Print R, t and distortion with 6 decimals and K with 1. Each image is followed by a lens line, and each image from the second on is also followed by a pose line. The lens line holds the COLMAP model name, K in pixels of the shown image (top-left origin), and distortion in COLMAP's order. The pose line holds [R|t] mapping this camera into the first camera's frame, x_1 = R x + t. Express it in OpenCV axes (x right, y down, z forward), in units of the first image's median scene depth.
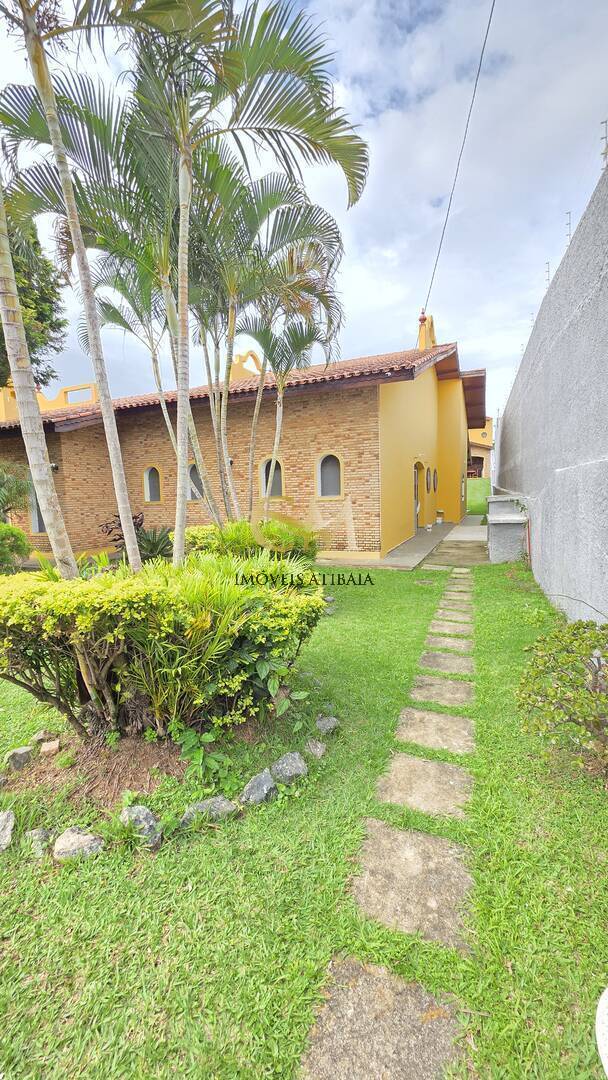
lens RADIAL K [[429.9, 0, 306.5], [0, 429.9, 541.6], [0, 0, 1]] dist [0.007878, 0.000047]
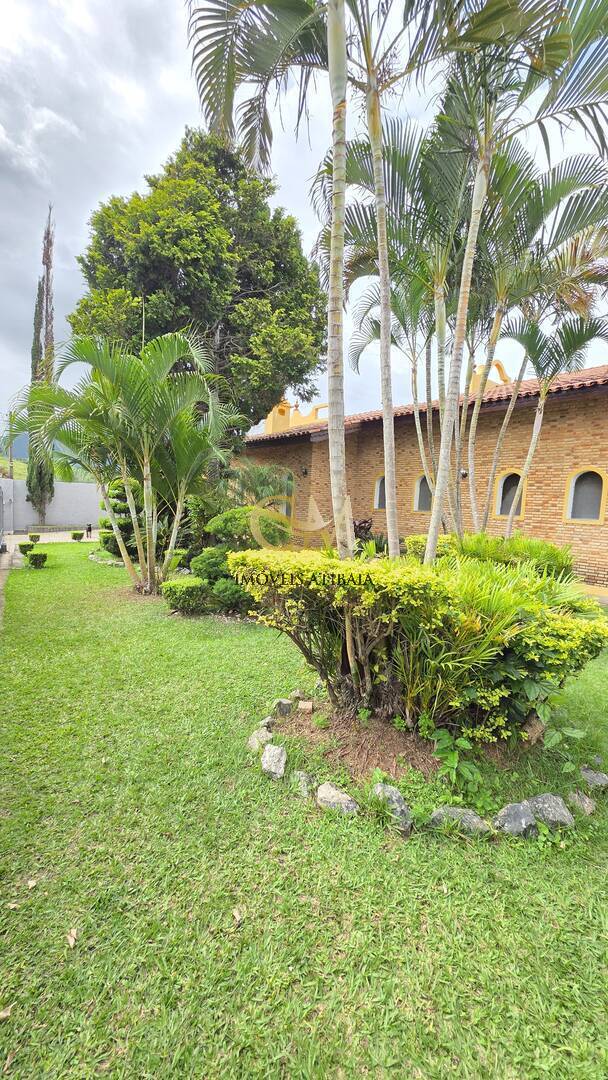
lens RADIAL K [[429.9, 0, 307.2], [0, 429.9, 541.4], [0, 0, 1]] dist [0.007878, 0.000047]
pose [[0.878165, 0.118596, -0.463424, -0.125414], [-0.133188, 0.991090, 0.001247, 0.048163], [0.459443, 0.060627, 0.886136, -0.028446]]
